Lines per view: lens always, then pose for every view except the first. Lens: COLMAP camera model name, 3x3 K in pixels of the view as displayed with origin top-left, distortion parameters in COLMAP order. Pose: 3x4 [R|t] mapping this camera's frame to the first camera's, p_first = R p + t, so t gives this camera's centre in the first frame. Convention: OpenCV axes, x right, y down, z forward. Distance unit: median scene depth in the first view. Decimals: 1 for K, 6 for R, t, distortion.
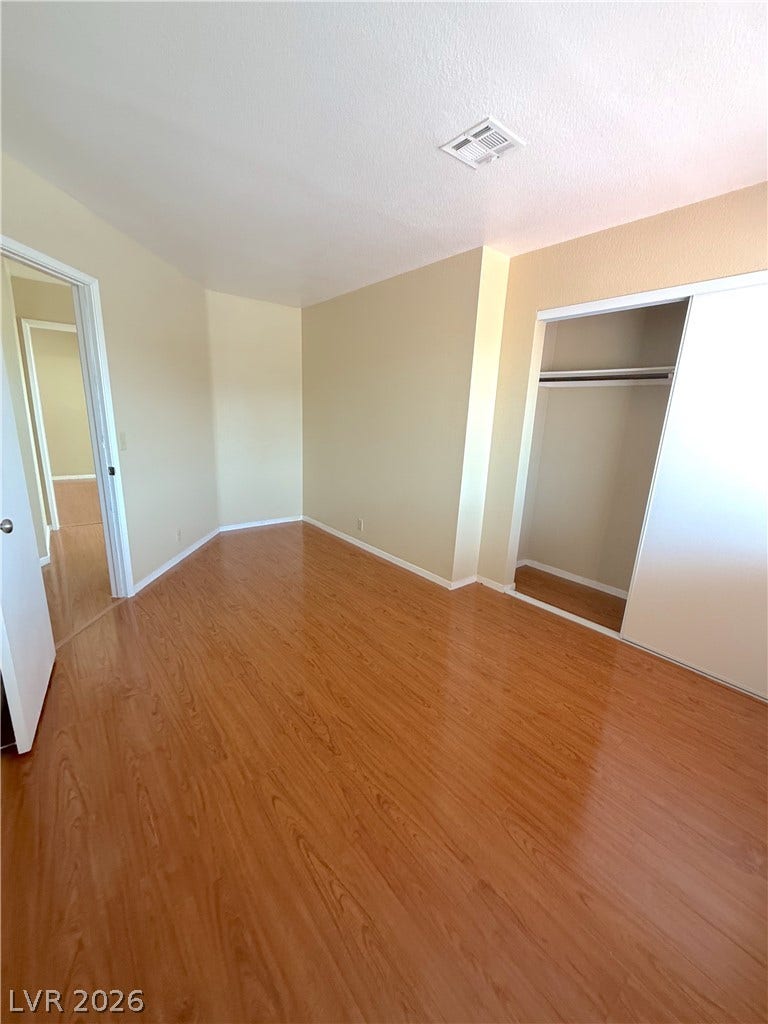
lens RADIAL K [[407.0, 0, 384.0], [0, 407.0, 512.0], [0, 0, 1]] dist [-0.000104, -0.000017]
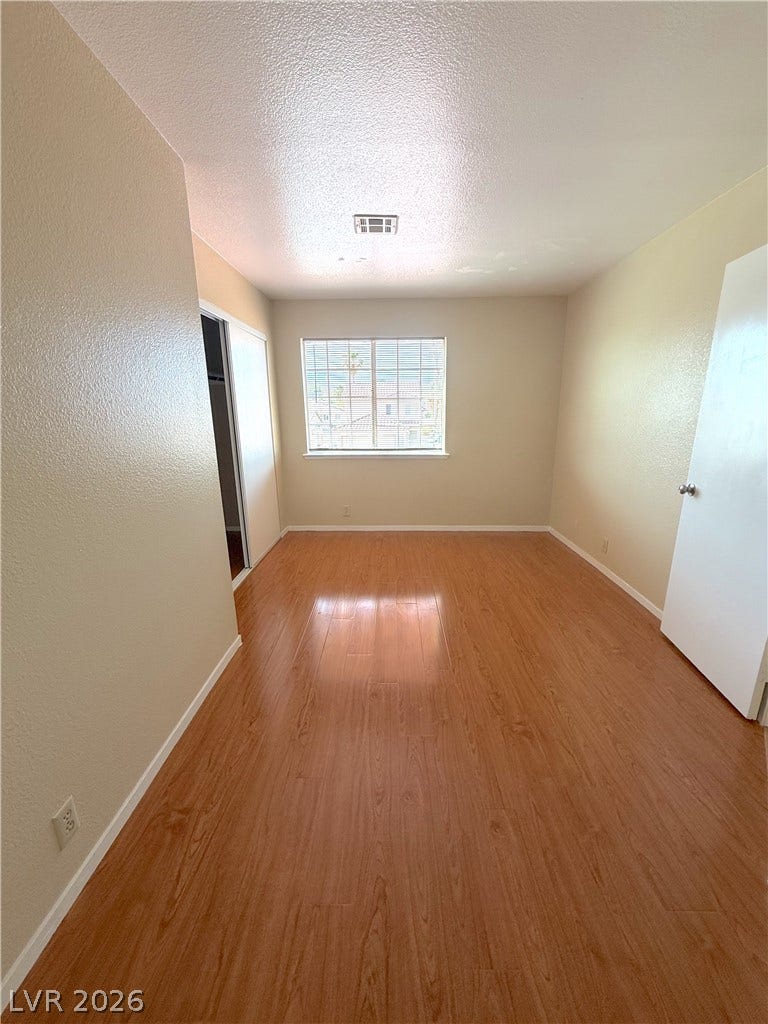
lens RADIAL K [[407.0, 0, 384.0], [0, 407.0, 512.0], [0, 0, 1]] dist [-0.000104, -0.000017]
pose [[-0.766730, -0.189360, 0.613407, -0.630867], [0.133905, 0.887317, 0.441291, -0.445829], [-0.627849, 0.420490, -0.654976, 1.705528]]
